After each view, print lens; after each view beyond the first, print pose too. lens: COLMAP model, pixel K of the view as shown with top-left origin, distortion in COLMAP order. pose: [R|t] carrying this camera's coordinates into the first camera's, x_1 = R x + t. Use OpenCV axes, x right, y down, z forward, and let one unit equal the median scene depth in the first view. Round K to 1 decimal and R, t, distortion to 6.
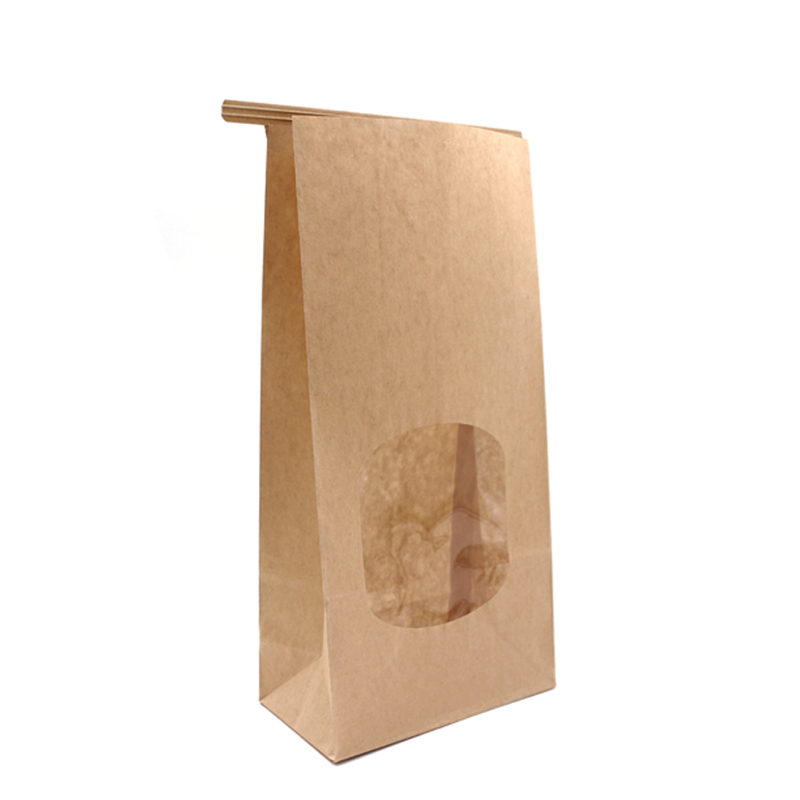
lens RADIAL K [[992.8, 0, 400.2], [0, 992.8, 352.2], [0, 0, 1]] dist [-0.191601, 0.004181]
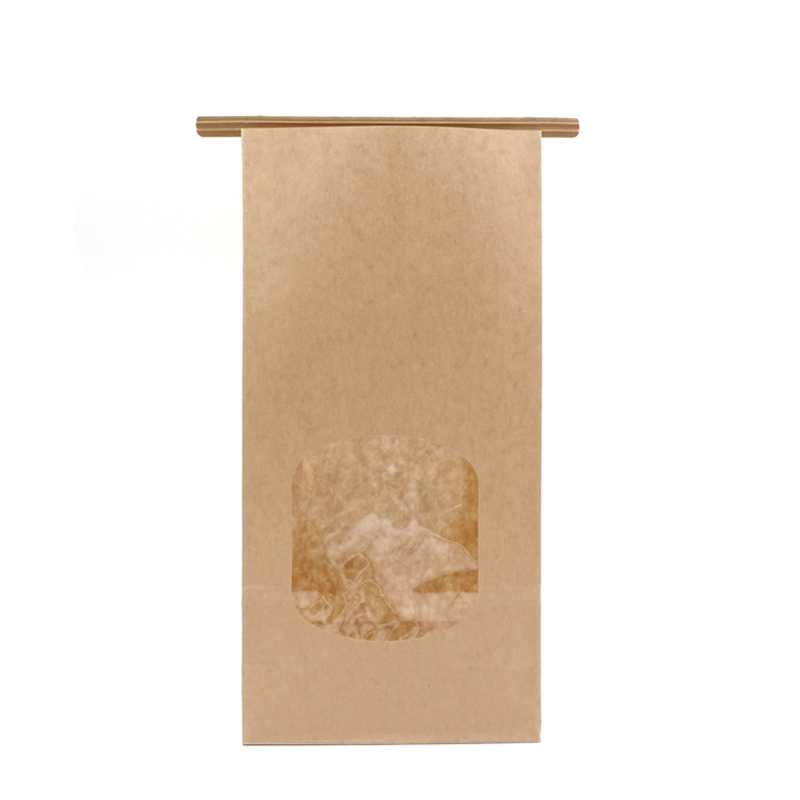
lens RADIAL K [[1139.7, 0, 438.8], [0, 1139.7, 400.1], [0, 0, 1]] dist [-0.120278, -0.061006]
pose [[0.831181, 0.083652, -0.549673, 0.698107], [-0.053259, 0.996050, 0.071049, -0.045552], [0.553445, -0.029779, 0.832353, 0.093642]]
